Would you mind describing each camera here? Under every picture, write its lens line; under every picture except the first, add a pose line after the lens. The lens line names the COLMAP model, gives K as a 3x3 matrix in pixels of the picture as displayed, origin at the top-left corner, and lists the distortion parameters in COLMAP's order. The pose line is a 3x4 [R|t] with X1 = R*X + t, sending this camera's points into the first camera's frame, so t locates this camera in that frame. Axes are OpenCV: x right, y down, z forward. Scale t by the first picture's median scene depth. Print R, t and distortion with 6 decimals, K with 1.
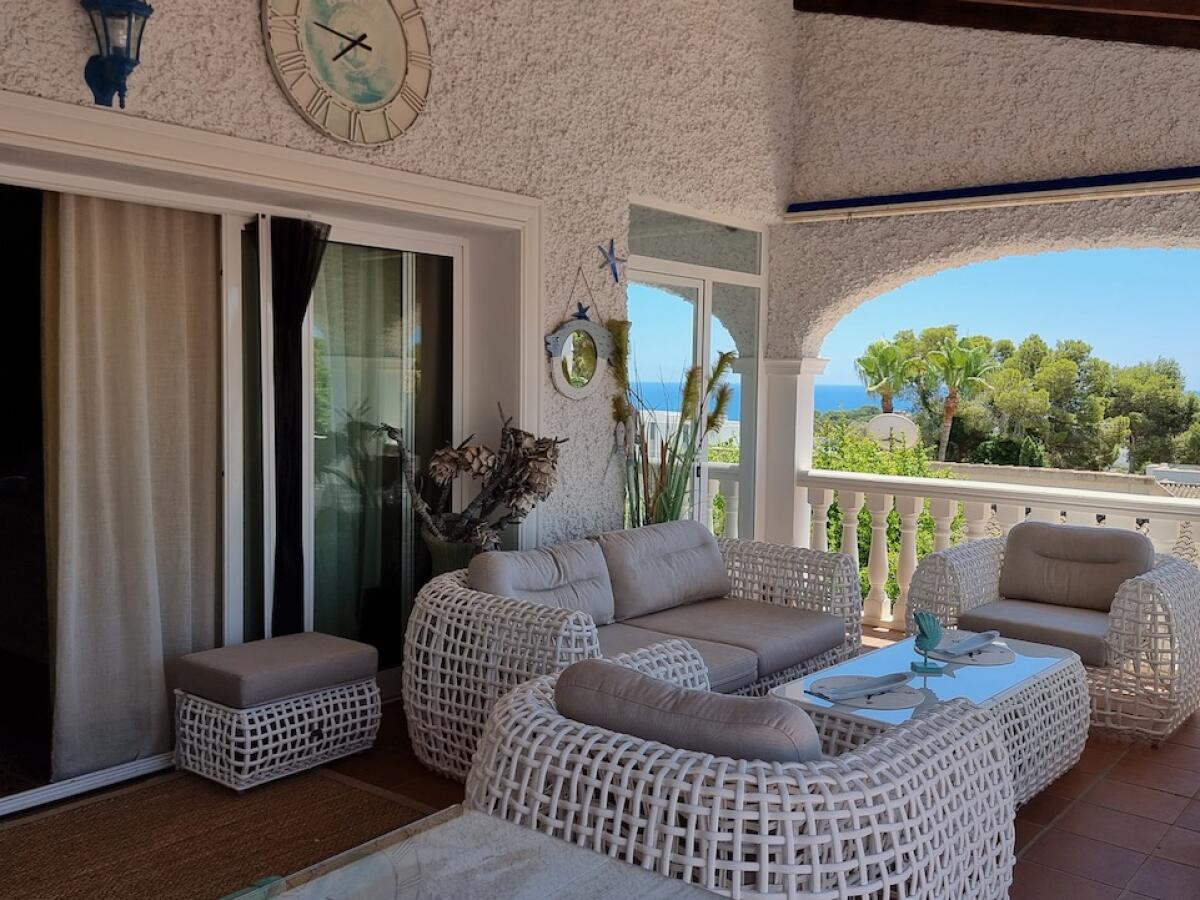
lens RADIAL K [[1110.6, 0, 629.9], [0, 1110.6, 441.4], [0, 0, 1]] dist [0.108589, -0.154935]
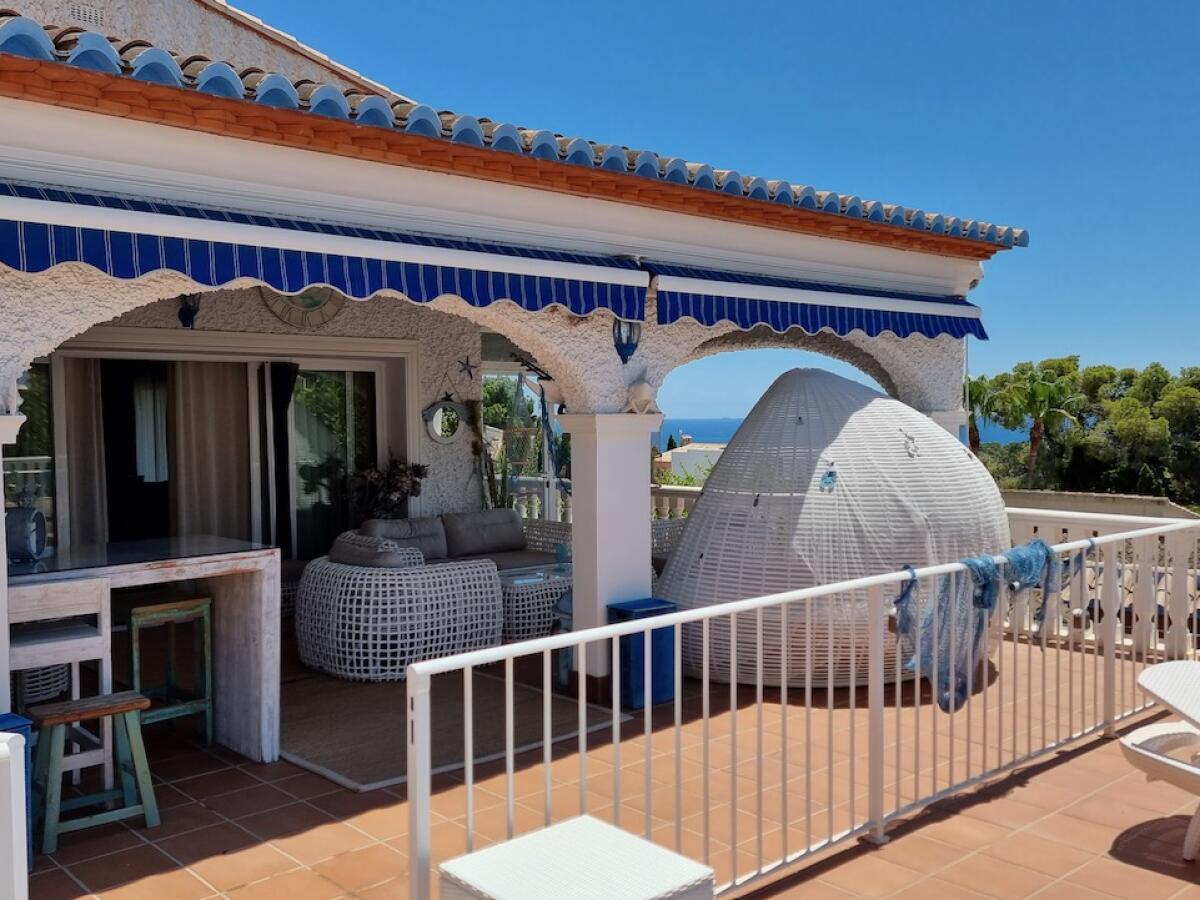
lens RADIAL K [[1104.5, 0, 620.6], [0, 1104.5, 464.4], [0, 0, 1]] dist [0.087613, -0.081234]
pose [[0.987150, -0.019667, -0.158580, 0.519036], [0.017483, 0.999732, -0.015156, 0.028753], [0.158836, 0.012189, 0.987230, -0.758807]]
